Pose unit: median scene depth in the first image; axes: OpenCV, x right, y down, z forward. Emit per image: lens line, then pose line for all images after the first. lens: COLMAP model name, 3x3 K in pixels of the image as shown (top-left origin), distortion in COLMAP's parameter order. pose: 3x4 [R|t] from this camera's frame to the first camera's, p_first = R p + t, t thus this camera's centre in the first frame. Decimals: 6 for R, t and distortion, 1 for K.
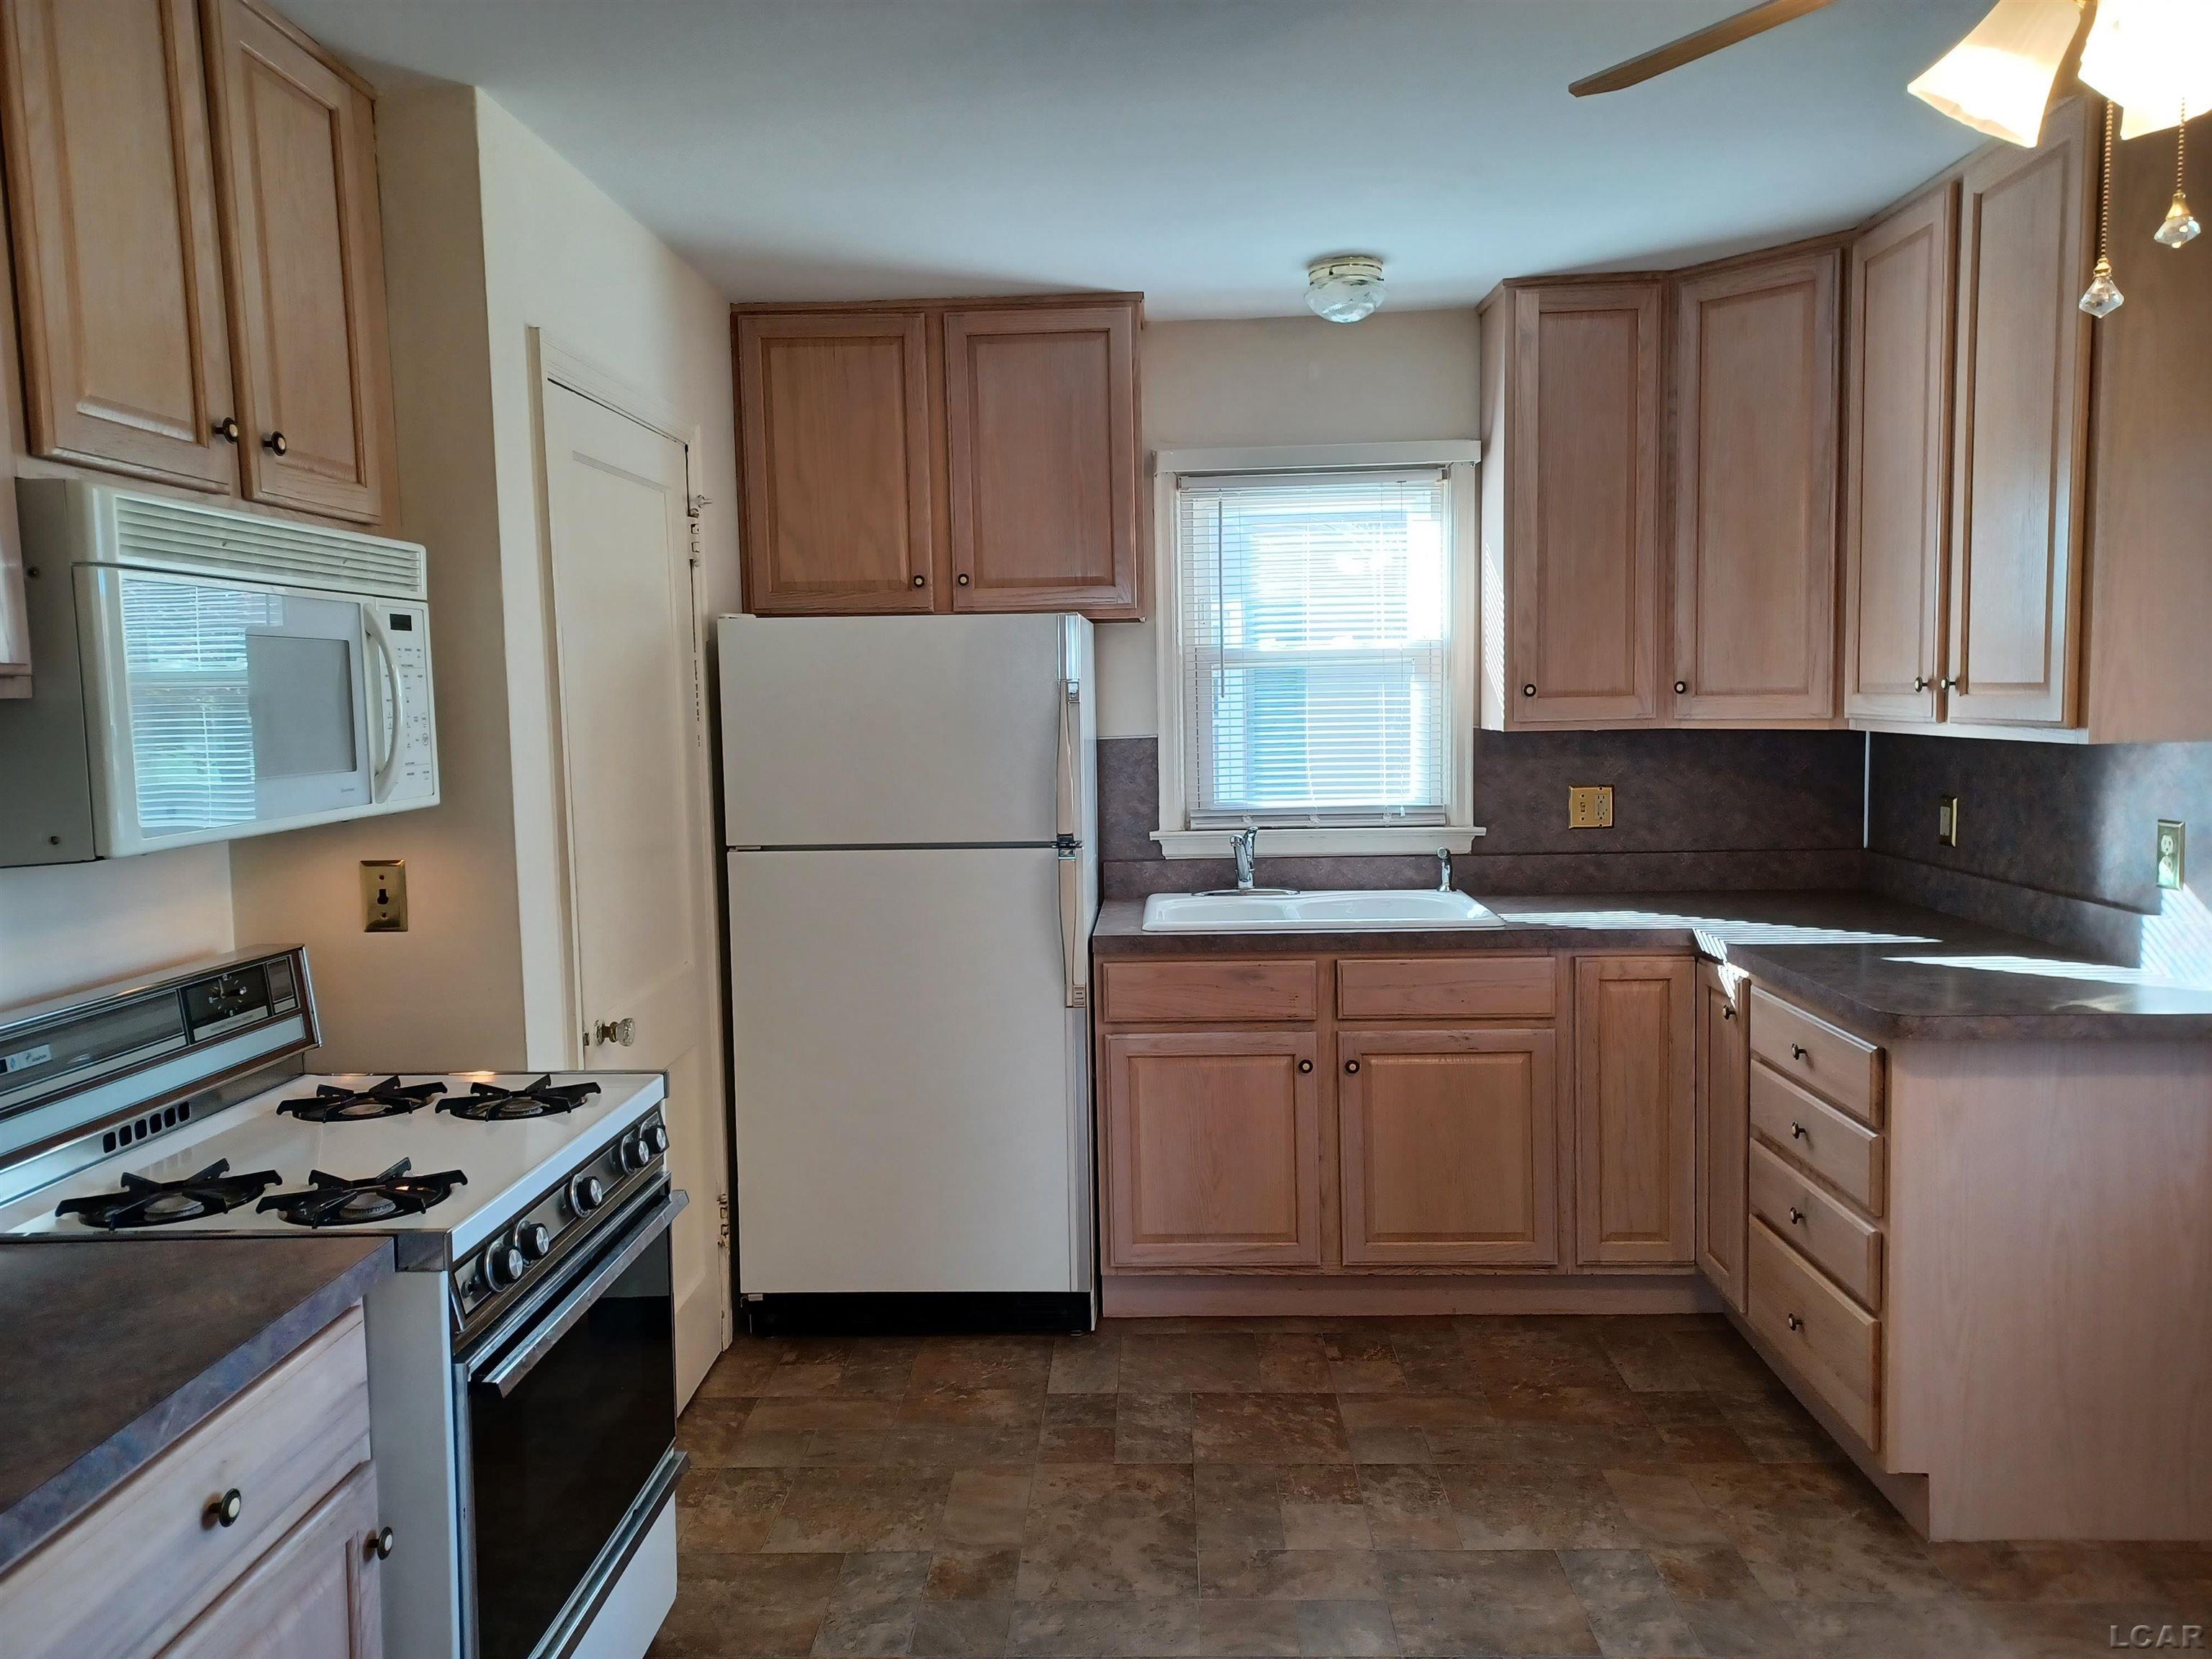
lens RADIAL K [[1588.1, 0, 1101.5], [0, 1588.1, 819.5], [0, 0, 1]] dist [0.079342, -0.082902]
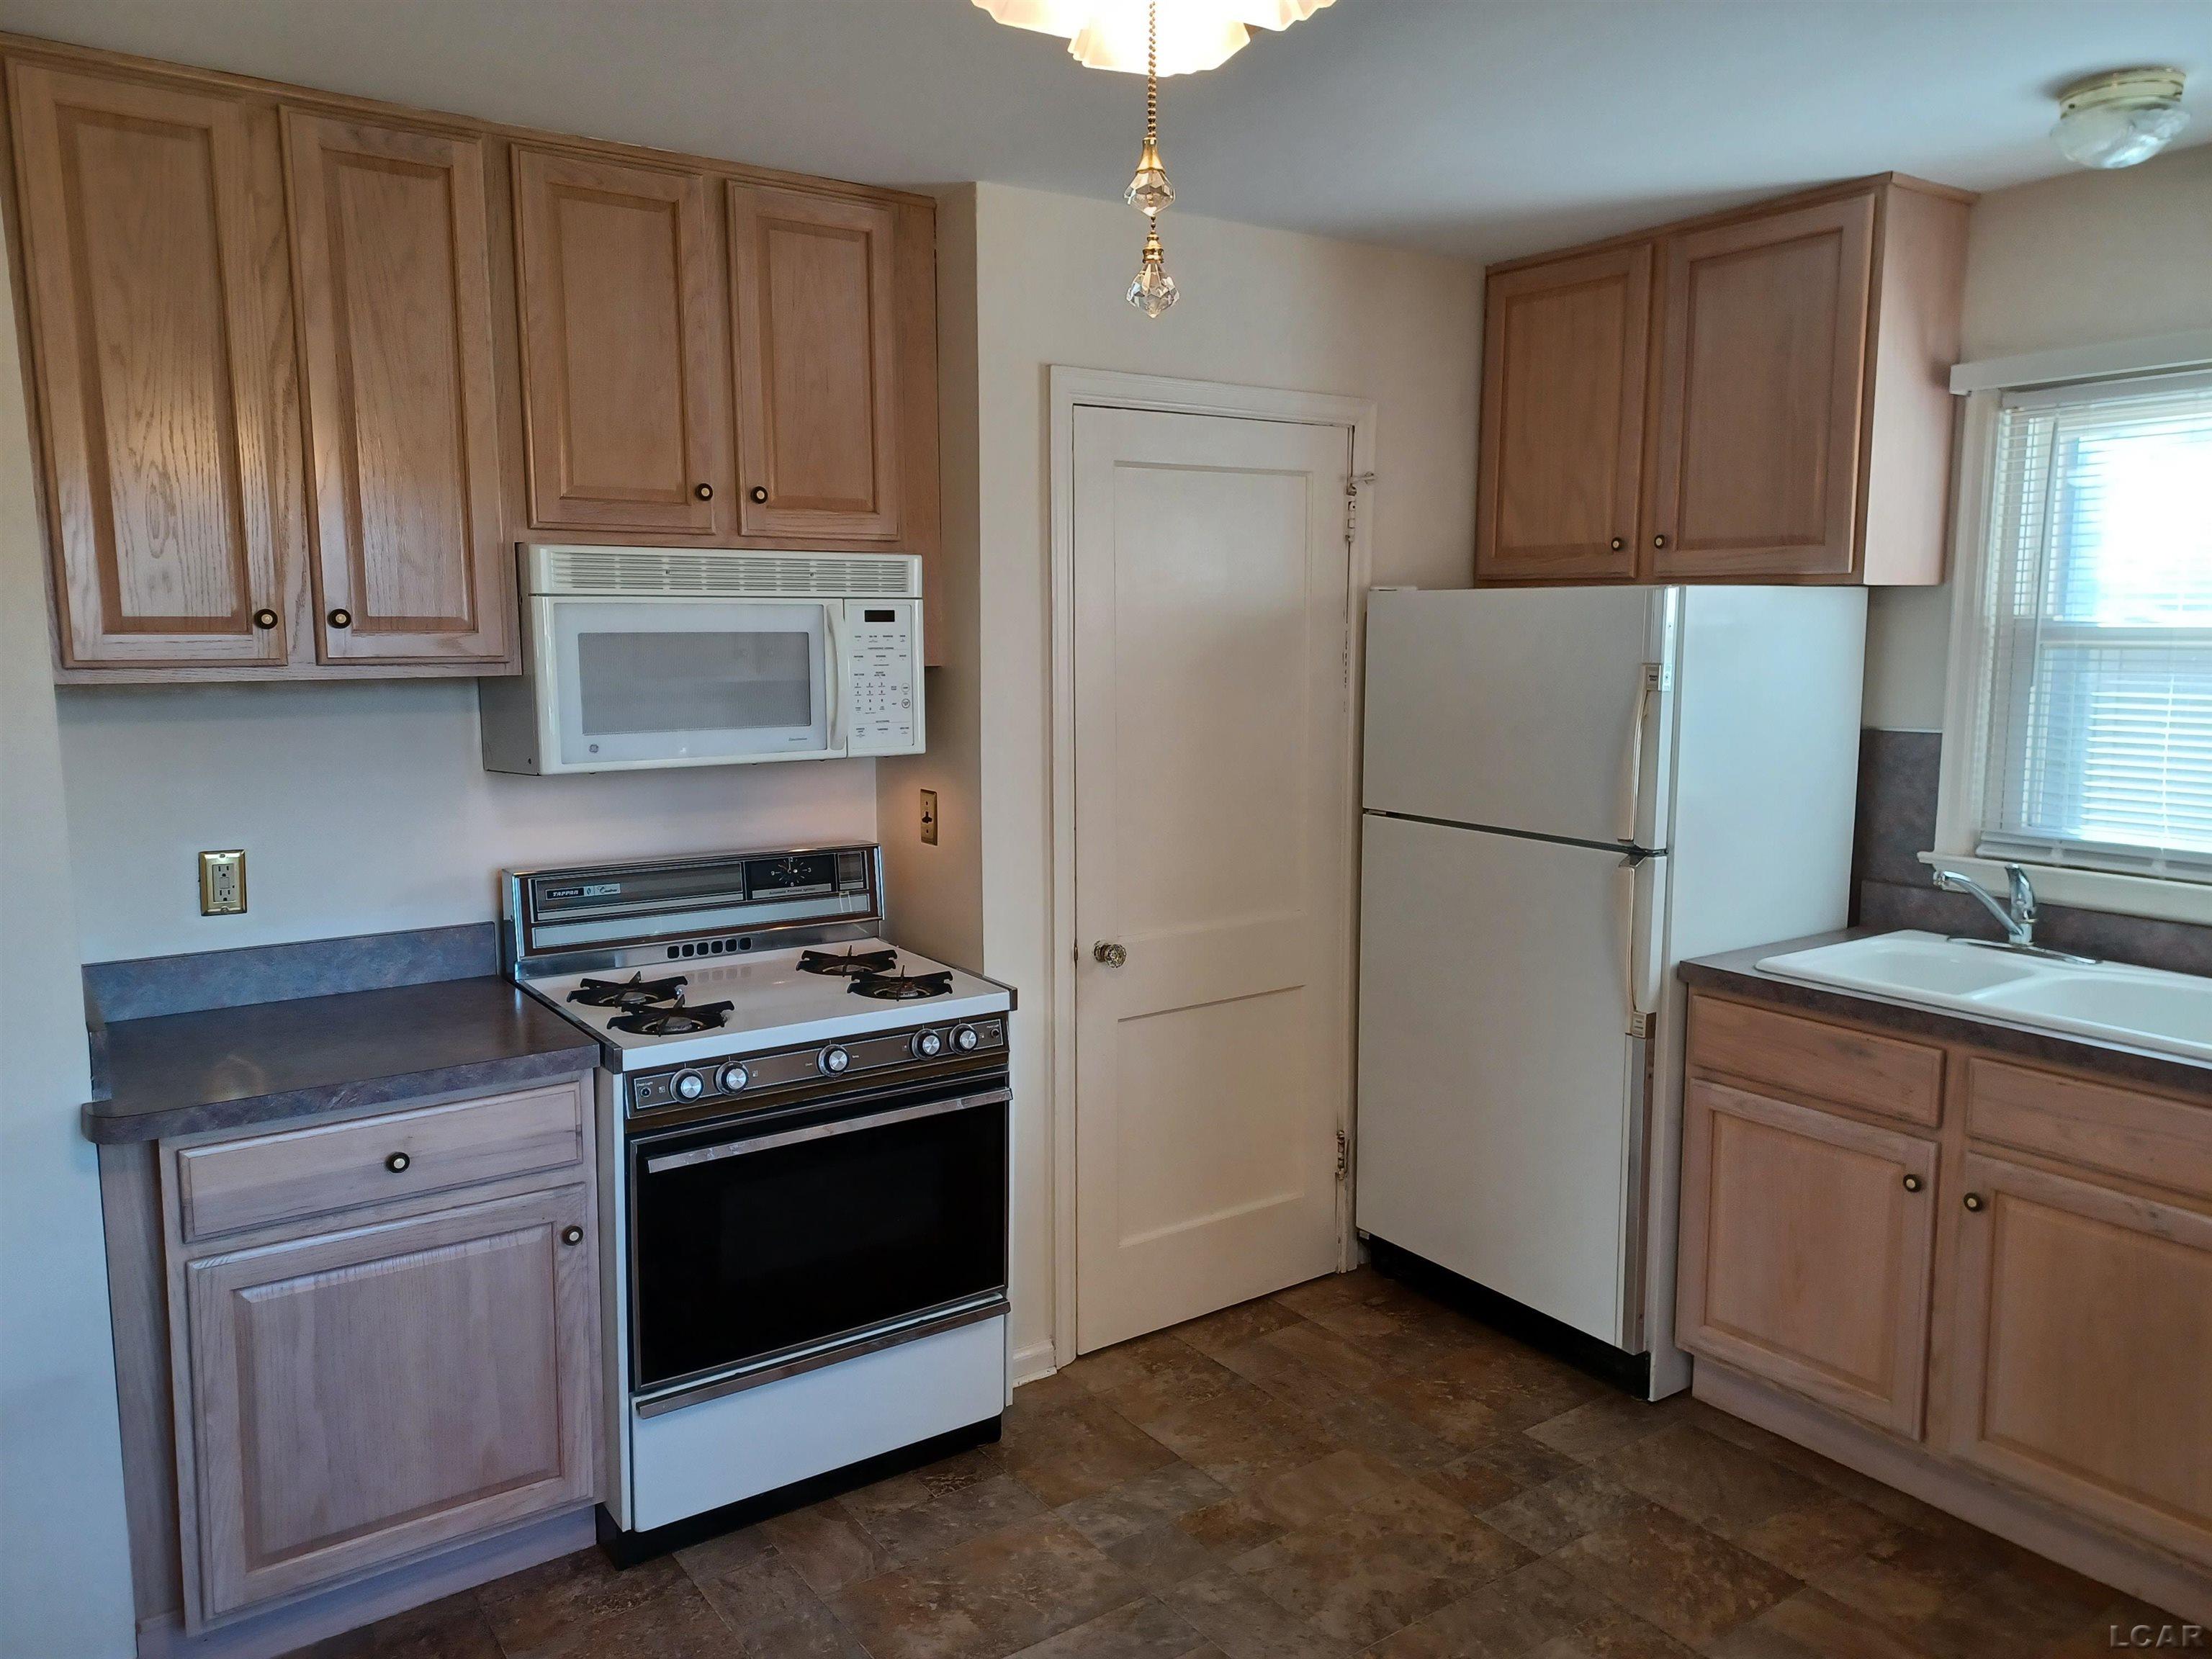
lens RADIAL K [[1588.1, 0, 1101.5], [0, 1588.1, 819.5], [0, 0, 1]] dist [0.079342, -0.082902]
pose [[0.604138, 0.121784, -0.787519, 0.487270], [-0.077241, 0.992549, 0.094235, -0.061494], [0.793128, 0.003898, 0.609043, 0.223352]]
